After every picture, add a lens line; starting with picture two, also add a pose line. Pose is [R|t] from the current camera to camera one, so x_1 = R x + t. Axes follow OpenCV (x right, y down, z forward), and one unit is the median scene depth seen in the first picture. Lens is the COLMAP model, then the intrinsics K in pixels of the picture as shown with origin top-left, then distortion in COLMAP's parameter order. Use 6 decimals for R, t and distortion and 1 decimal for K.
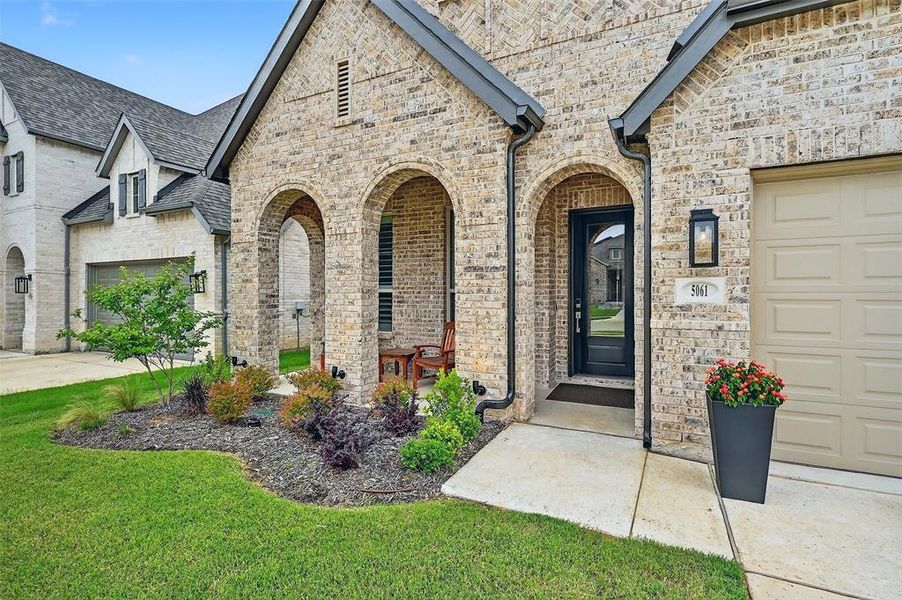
lens RADIAL K [[422.3, 0, 456.7], [0, 422.3, 296.3], [0, 0, 1]] dist [0.000264, -0.000544]
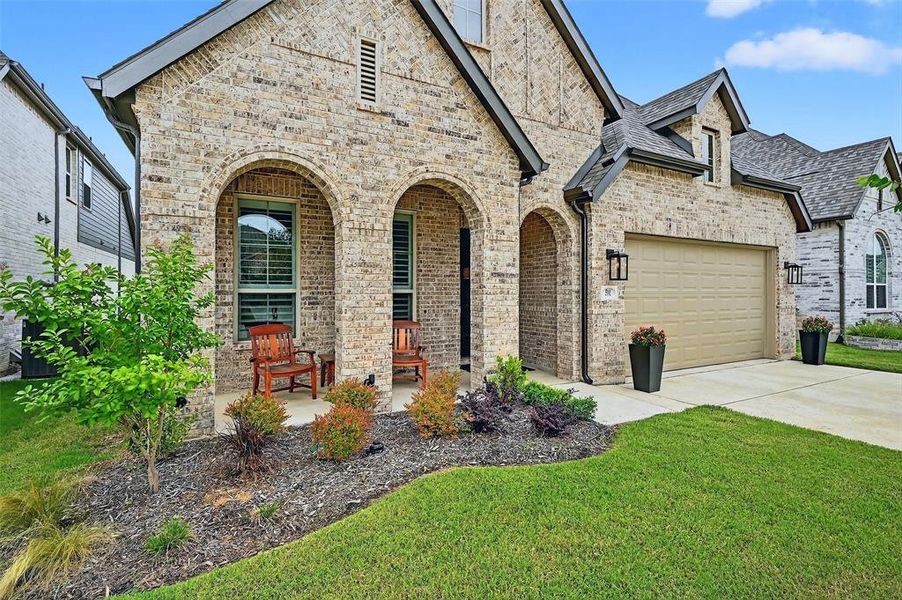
lens RADIAL K [[422.3, 0, 448.5], [0, 422.3, 293.8], [0, 0, 1]] dist [0.000264, -0.000544]
pose [[0.587385, -0.000723, 0.809307, -1.053720], [0.004010, 0.999990, -0.002017, -0.006268], [-0.809298, 0.004430, 0.587382, 0.375378]]
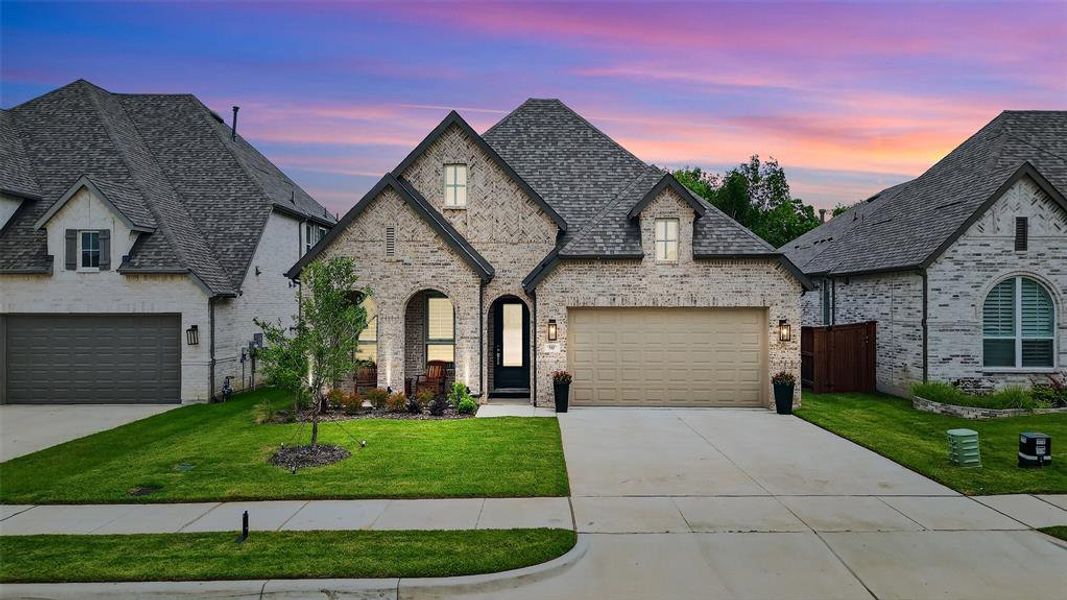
lens RADIAL K [[748.4, 0, 537.4], [0, 748.4, 304.1], [0, 0, 1]] dist [0.043627, -0.033030]
pose [[0.901540, -0.000097, 0.432695, -1.324601], [0.002431, 0.999985, -0.004841, -0.221966], [-0.432688, 0.005417, 0.901527, -2.740383]]
